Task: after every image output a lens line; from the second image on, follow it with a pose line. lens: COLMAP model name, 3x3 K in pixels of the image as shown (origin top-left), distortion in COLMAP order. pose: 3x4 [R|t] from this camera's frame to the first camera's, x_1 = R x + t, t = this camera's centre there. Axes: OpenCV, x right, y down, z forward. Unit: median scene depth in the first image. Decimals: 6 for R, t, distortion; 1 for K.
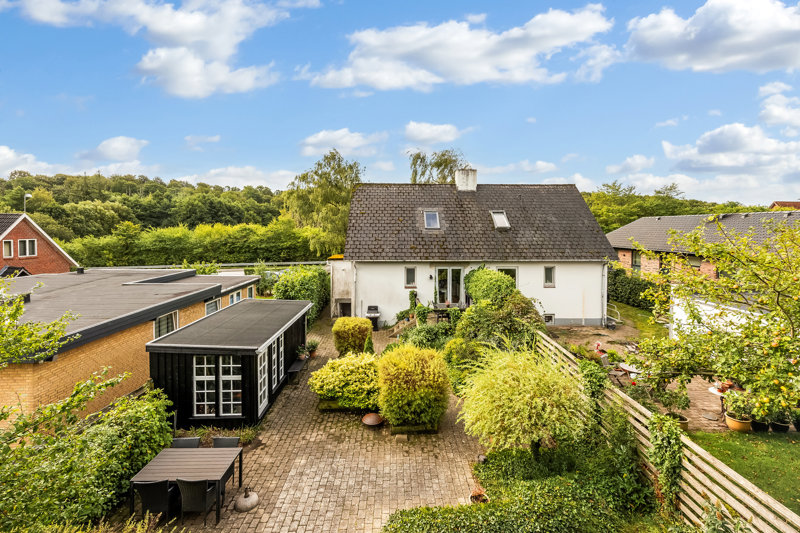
lens RADIAL K [[300.1, 0, 400.0], [0, 300.1, 266.5], [0, 0, 1]] dist [0.011888, -0.000048]
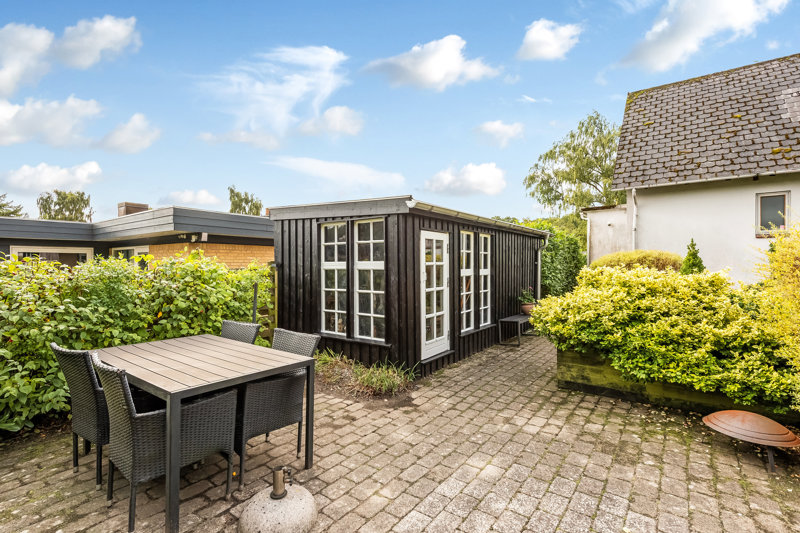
lens RADIAL K [[386.3, 0, 400.0], [0, 386.3, 266.5], [0, 0, 1]] dist [0.004297, -0.000139]
pose [[0.779235, 0.004228, -0.626718, -0.124046], [0.001105, 0.999966, 0.008121, 0.365433], [0.626731, -0.007021, 0.779204, 0.534924]]
